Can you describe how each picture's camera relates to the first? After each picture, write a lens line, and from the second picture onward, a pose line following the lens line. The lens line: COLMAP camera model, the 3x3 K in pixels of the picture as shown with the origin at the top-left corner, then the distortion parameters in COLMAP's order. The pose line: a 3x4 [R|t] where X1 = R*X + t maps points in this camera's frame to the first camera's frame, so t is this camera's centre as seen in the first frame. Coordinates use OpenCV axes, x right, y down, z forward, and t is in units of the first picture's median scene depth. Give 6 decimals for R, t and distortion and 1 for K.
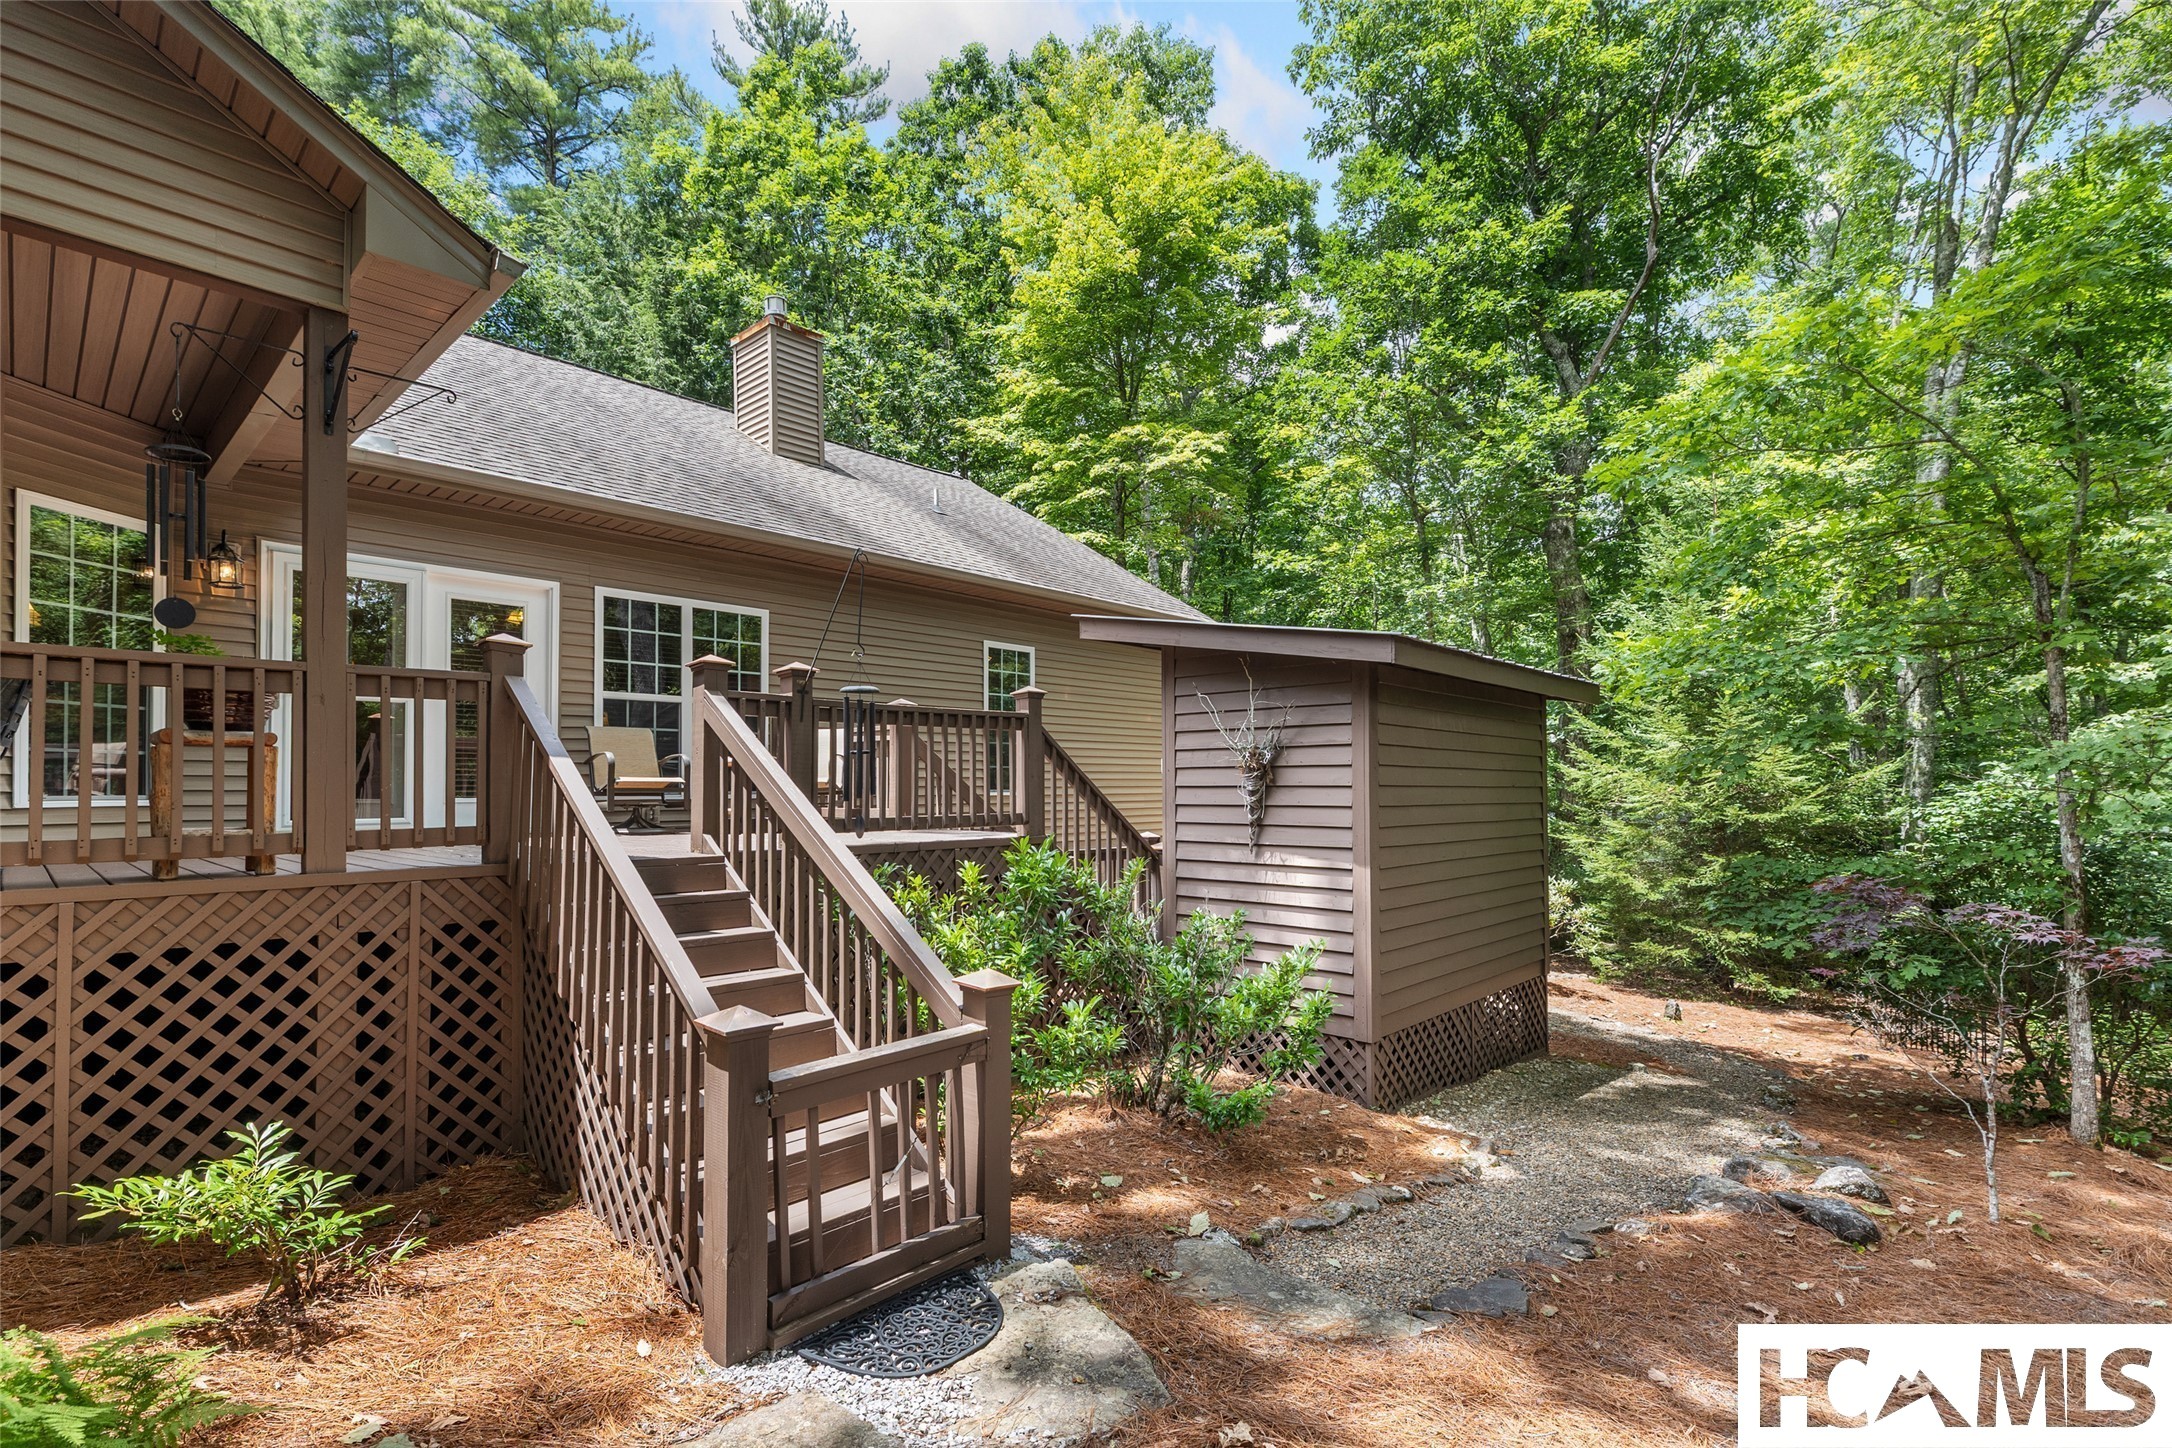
lens RADIAL K [[996.8, 0, 1086.9], [0, 996.8, 739.0], [0, 0, 1]] dist [-0.000466, -0.000108]
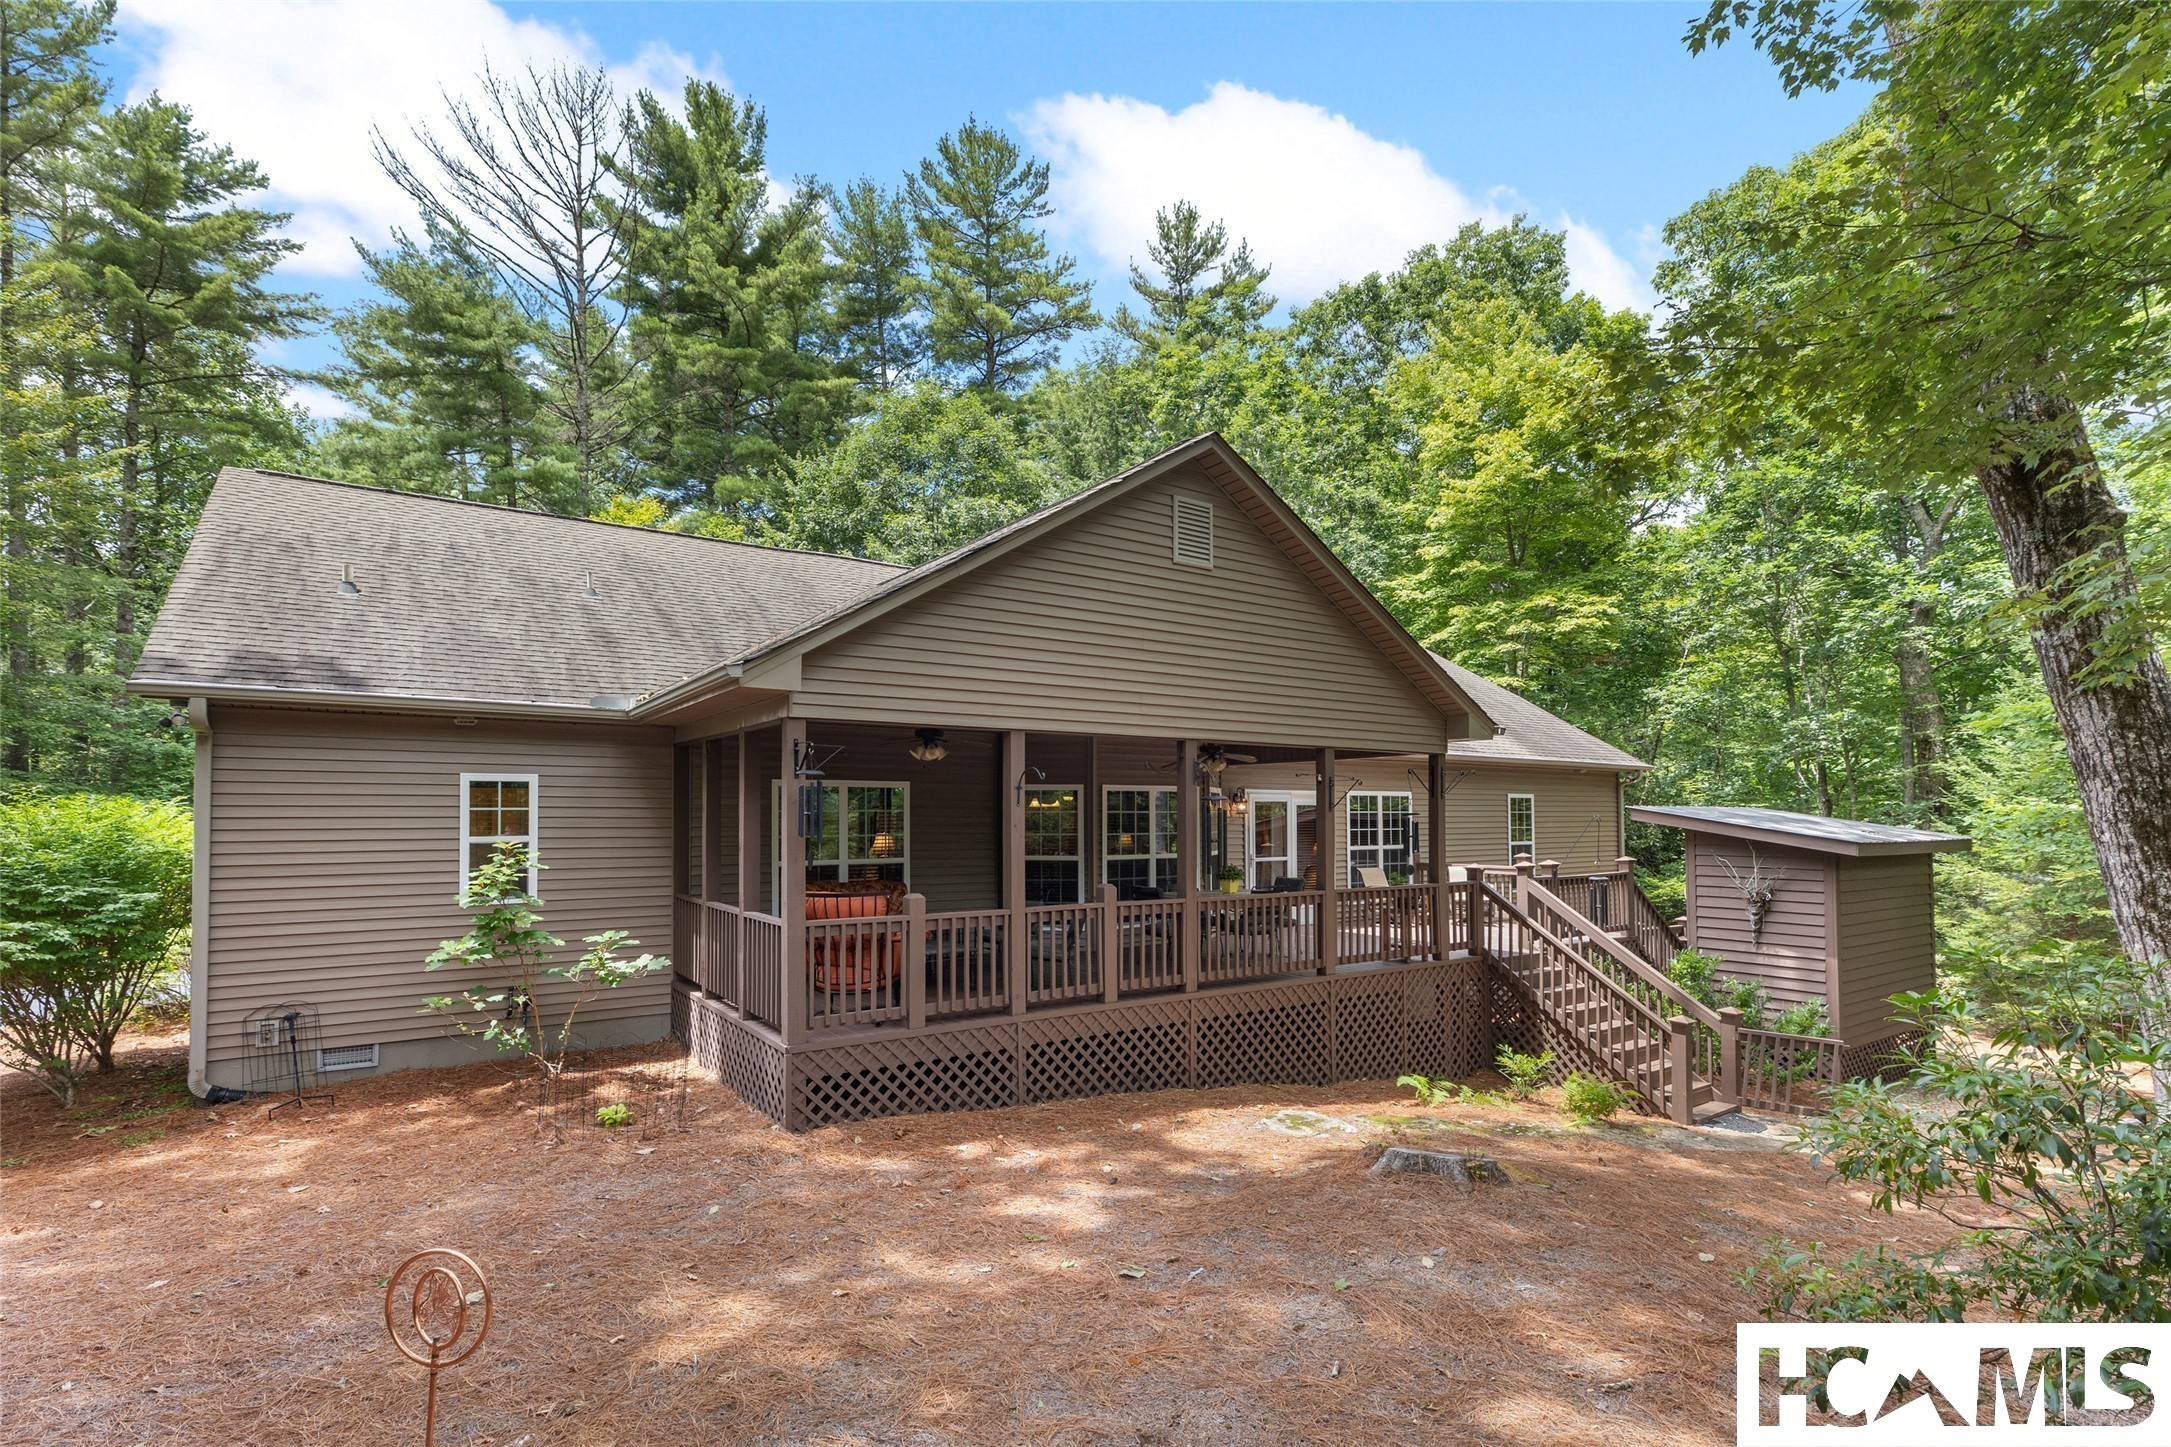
lens RADIAL K [[998.0, 0, 1088.4], [0, 998.0, 767.9], [0, 0, 1]] dist [0.000285, 0.000332]
pose [[0.975104, -0.010081, -0.221518, -0.287159], [0.010155, 0.999948, -0.000805, -0.104587], [0.221514, -0.001465, 0.975156, -0.489029]]
